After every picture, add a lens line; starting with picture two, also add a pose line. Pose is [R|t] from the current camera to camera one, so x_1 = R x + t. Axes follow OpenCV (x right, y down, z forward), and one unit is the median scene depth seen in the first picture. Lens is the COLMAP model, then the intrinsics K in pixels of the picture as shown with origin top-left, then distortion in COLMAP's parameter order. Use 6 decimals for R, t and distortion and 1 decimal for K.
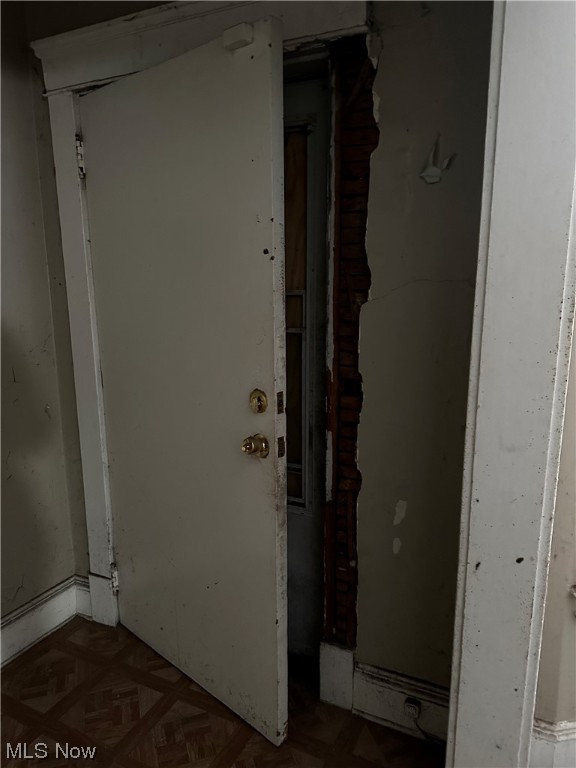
lens RADIAL K [[540.9, 0, 288.6], [0, 540.9, 386.0], [0, 0, 1]] dist [0.075367, -0.068725]
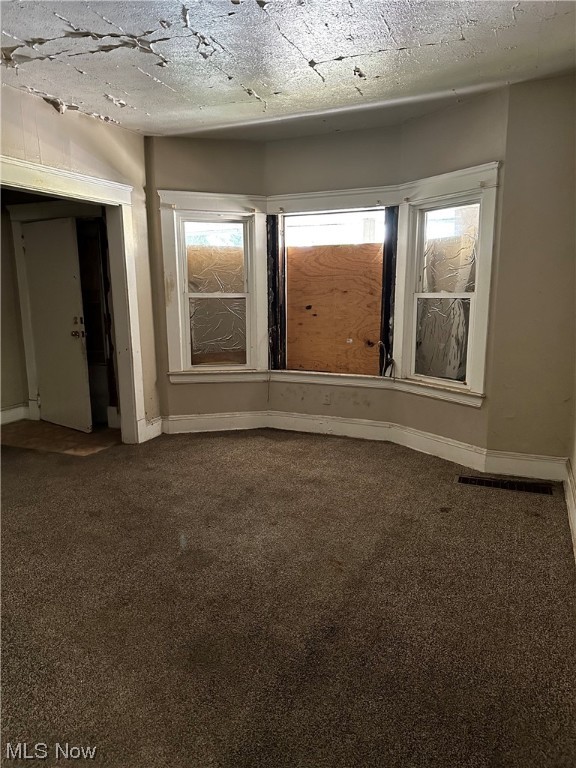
lens RADIAL K [[540.9, 0, 288.5], [0, 540.9, 385.5], [0, 0, 1]] dist [0.075367, -0.068725]
pose [[0.997887, -0.013256, 0.063608, 0.922583], [0.014932, 0.999552, -0.025949, 0.475895], [-0.063236, 0.026844, 0.997638, -2.193905]]
